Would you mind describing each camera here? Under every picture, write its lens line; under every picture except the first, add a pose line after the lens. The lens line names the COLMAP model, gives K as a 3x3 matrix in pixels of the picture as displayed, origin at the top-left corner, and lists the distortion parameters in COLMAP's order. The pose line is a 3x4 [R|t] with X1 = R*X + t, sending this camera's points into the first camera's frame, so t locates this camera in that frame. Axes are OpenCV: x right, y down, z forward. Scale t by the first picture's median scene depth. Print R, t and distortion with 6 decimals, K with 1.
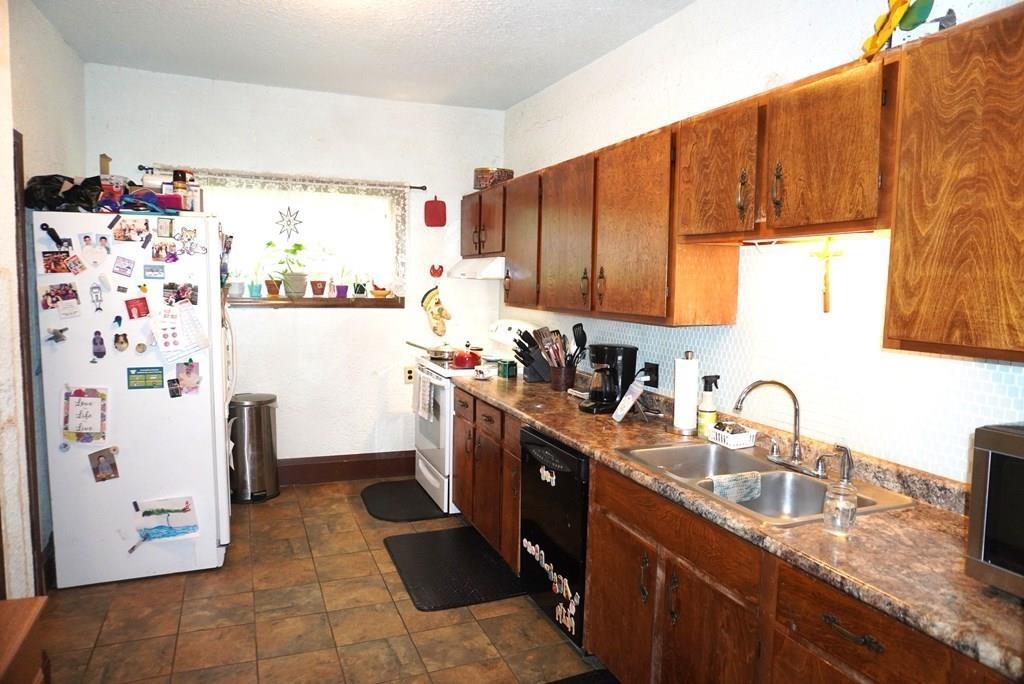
lens RADIAL K [[693.3, 0, 516.0], [0, 693.3, 340.6], [0, 0, 1]] dist [-0.029495, 0.012071]
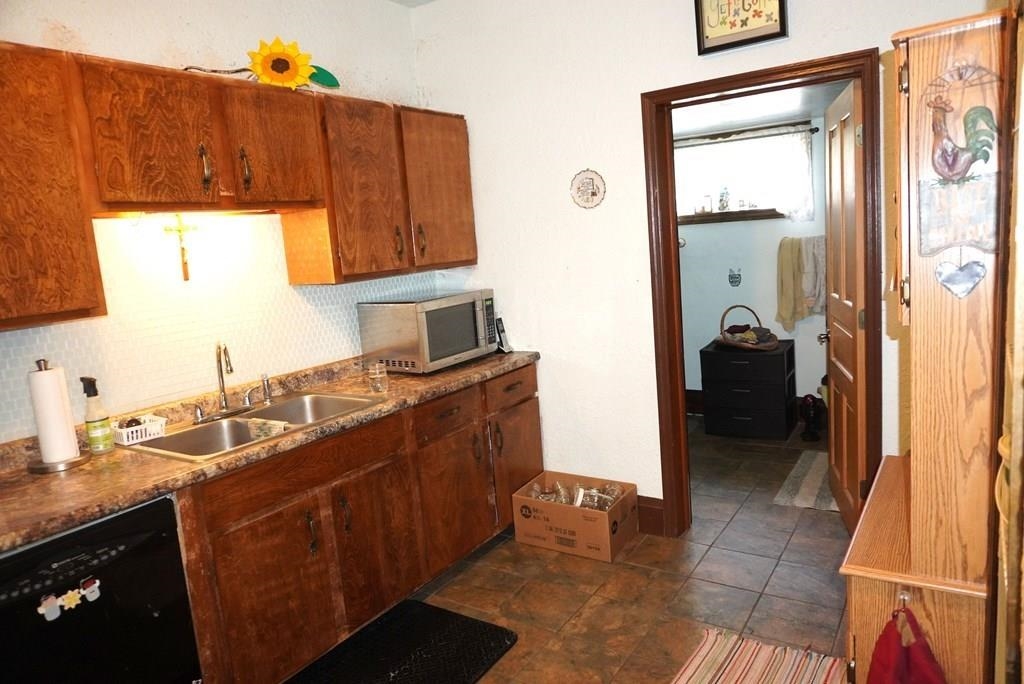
lens RADIAL K [[693.3, 0, 513.9], [0, 693.3, 345.0], [0, 0, 1]] dist [-0.029495, 0.012071]
pose [[-0.576705, -0.093095, 0.811631, -0.913115], [0.144622, 0.966161, 0.213581, -0.120506], [-0.804049, 0.240553, -0.543727, 1.418551]]
